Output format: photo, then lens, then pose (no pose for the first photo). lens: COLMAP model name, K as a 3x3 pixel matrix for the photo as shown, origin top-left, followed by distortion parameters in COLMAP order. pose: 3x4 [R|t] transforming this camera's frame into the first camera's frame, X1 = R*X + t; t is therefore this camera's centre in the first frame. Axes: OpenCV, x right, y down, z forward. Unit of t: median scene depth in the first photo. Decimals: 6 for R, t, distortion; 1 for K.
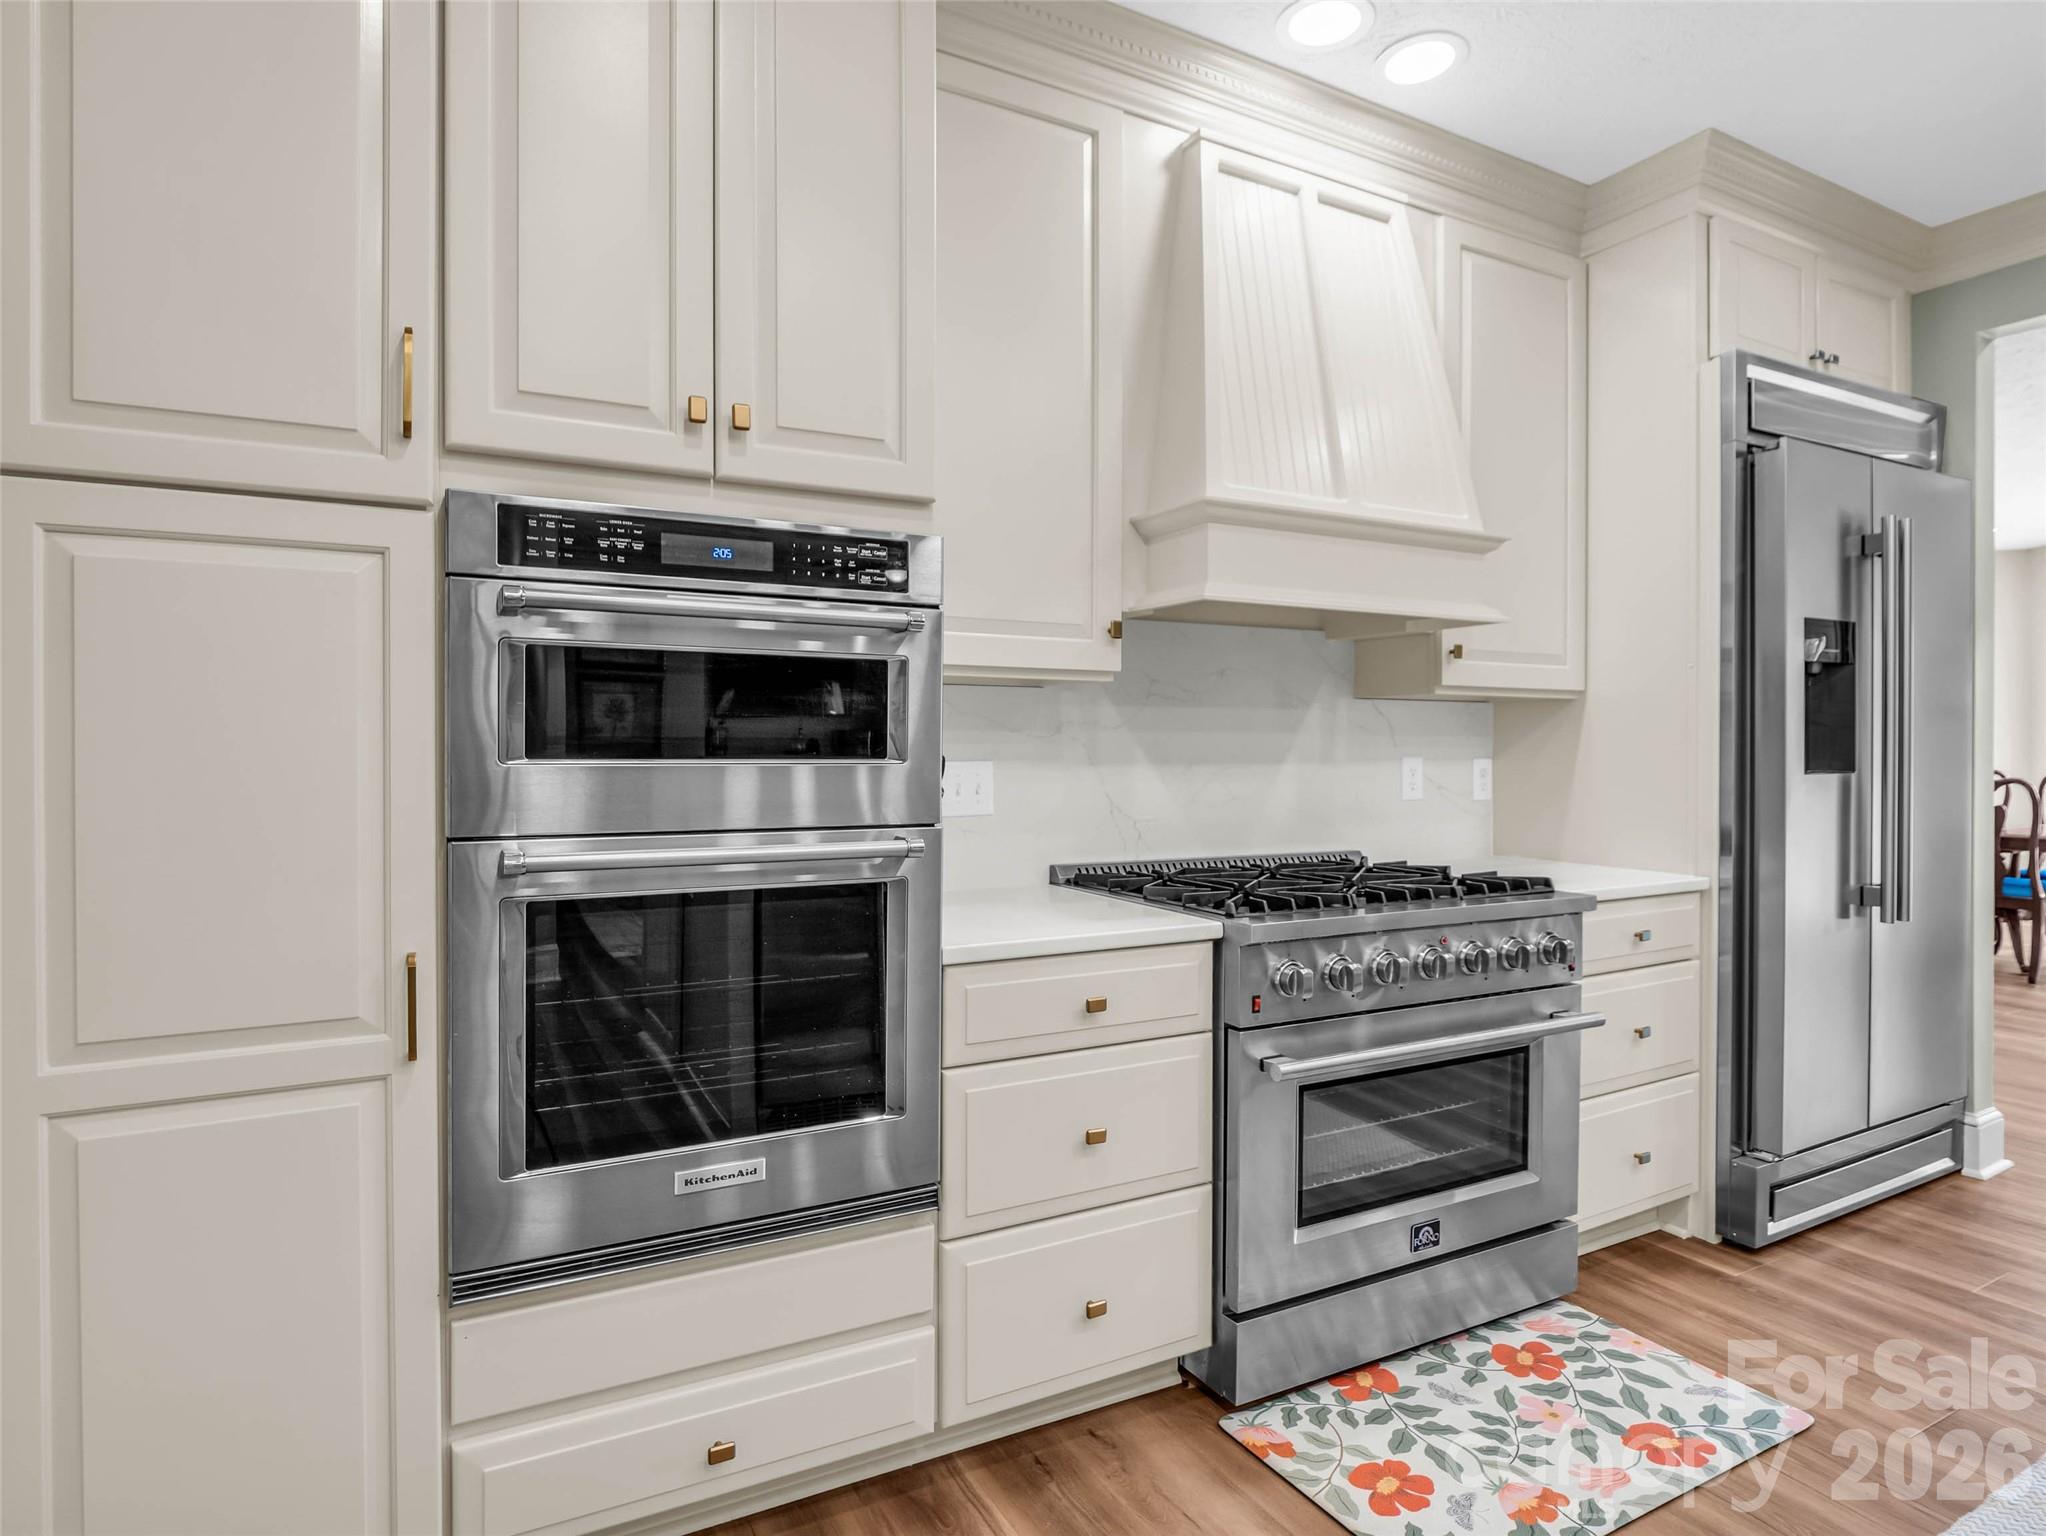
lens RADIAL K [[1138.0, 0, 1031.6], [0, 1138.0, 771.8], [0, 0, 1]] dist [-0.018424, -0.000841]
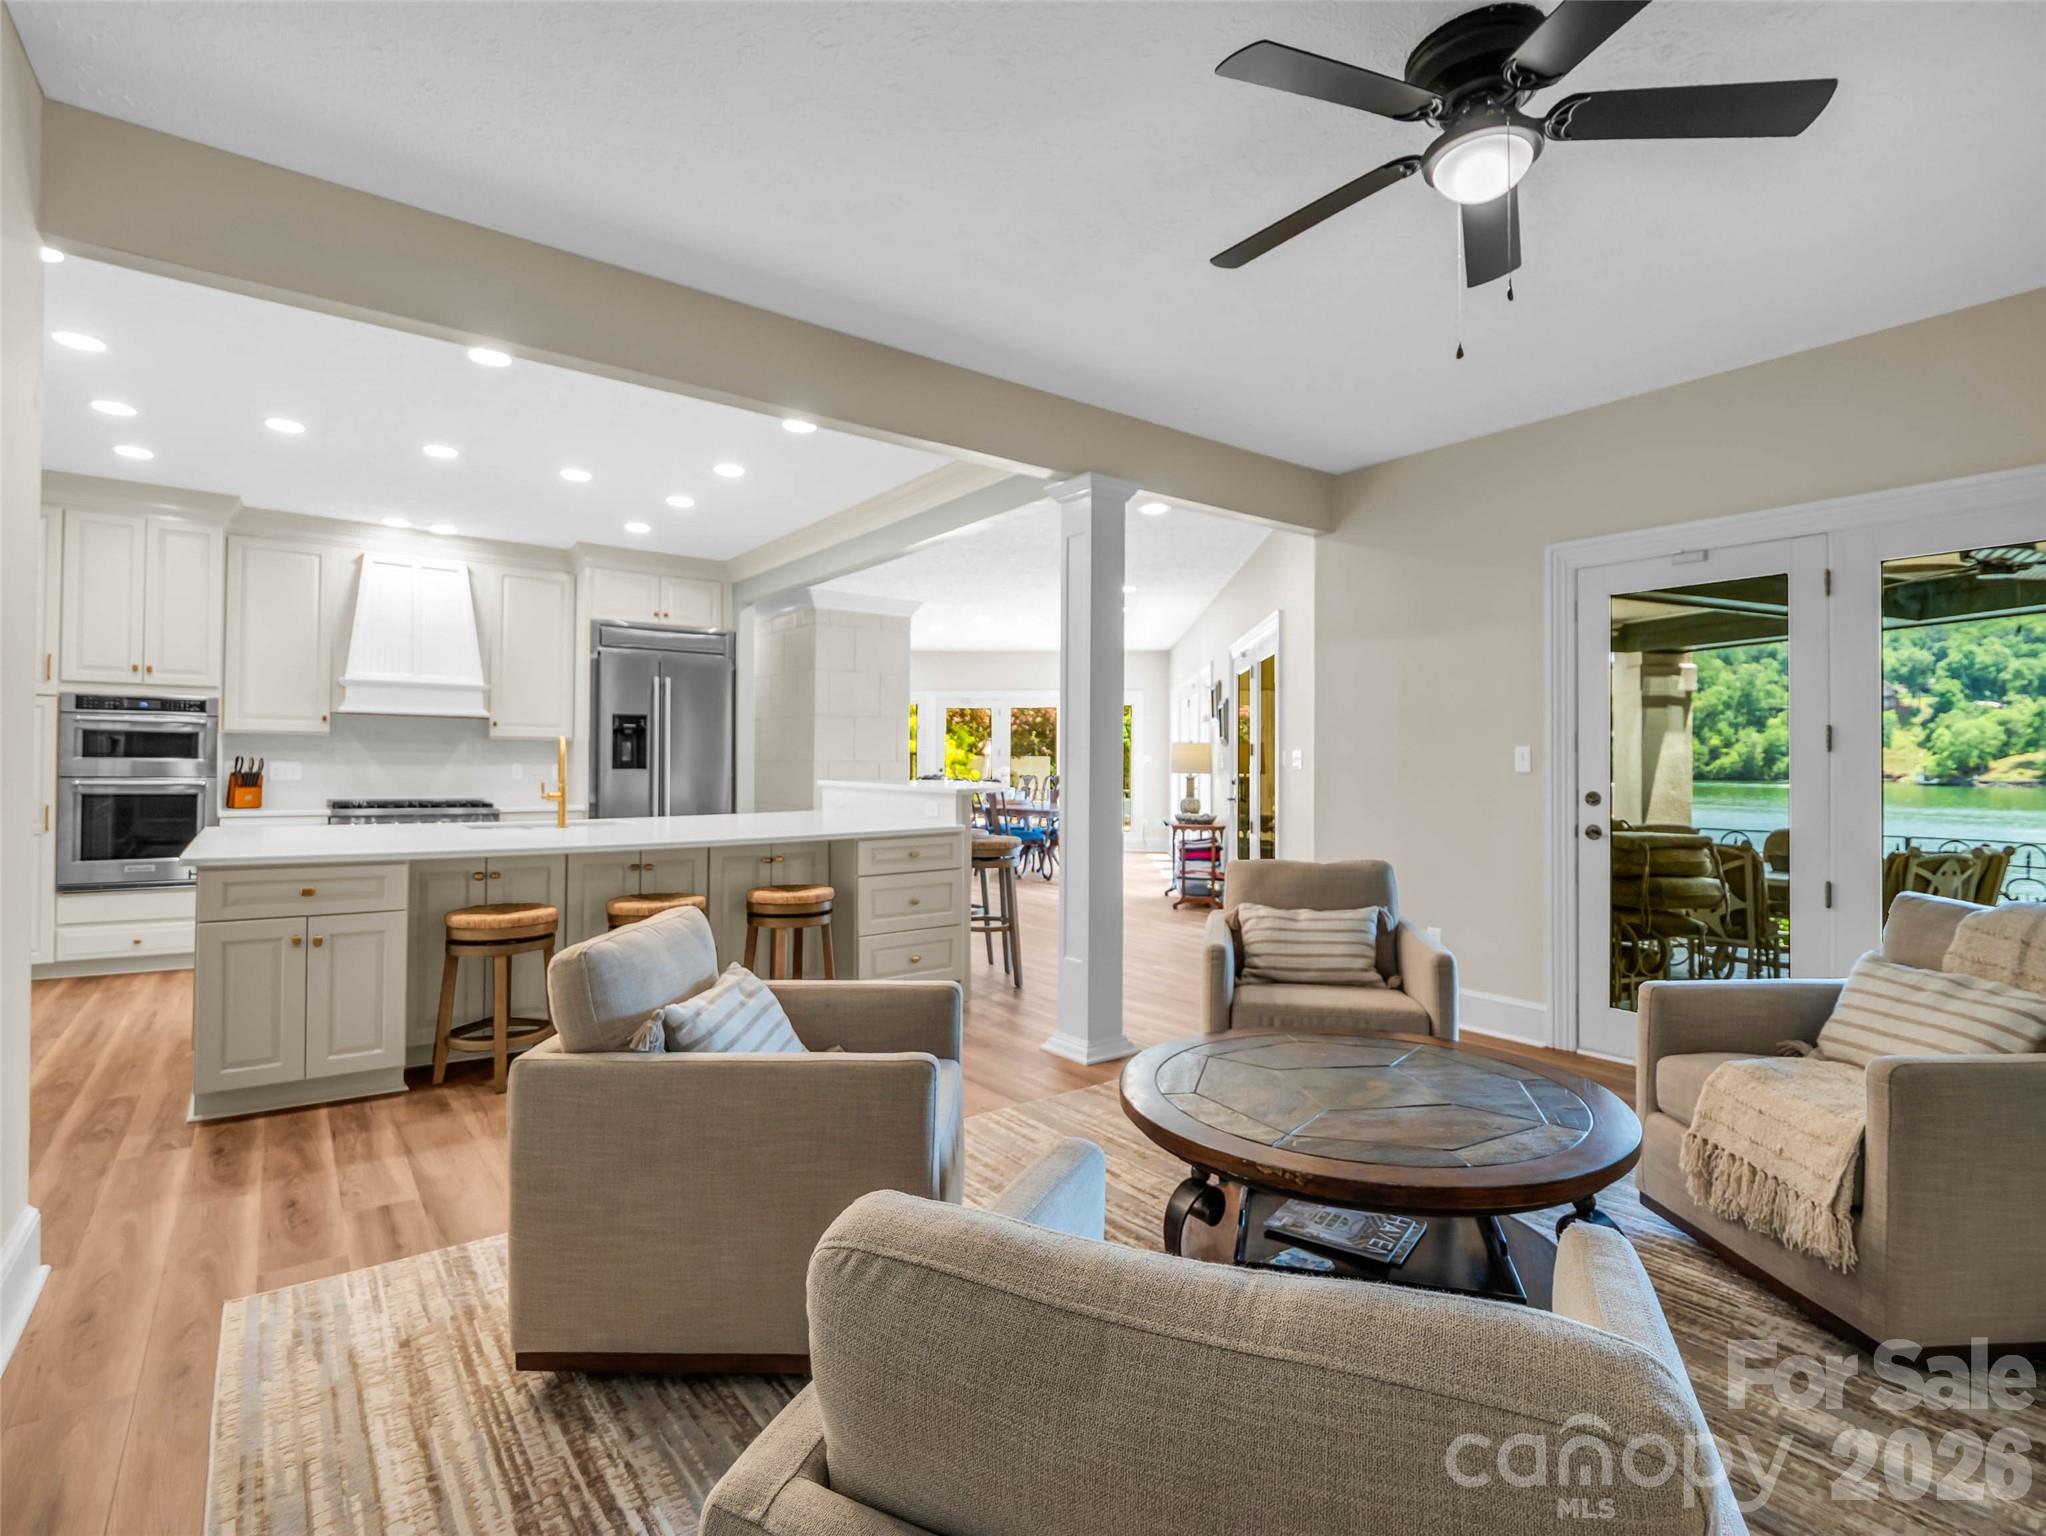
lens RADIAL K [[1053.3, 0, 1017.2], [0, 1053.3, 763.3], [0, 0, 1]] dist [-0.031174, 0.002968]
pose [[0.992397, 0.009302, 0.122725, 2.019967], [-0.006650, 0.999736, -0.022007, 0.055939], [-0.122897, 0.021023, 0.992197, -2.546886]]
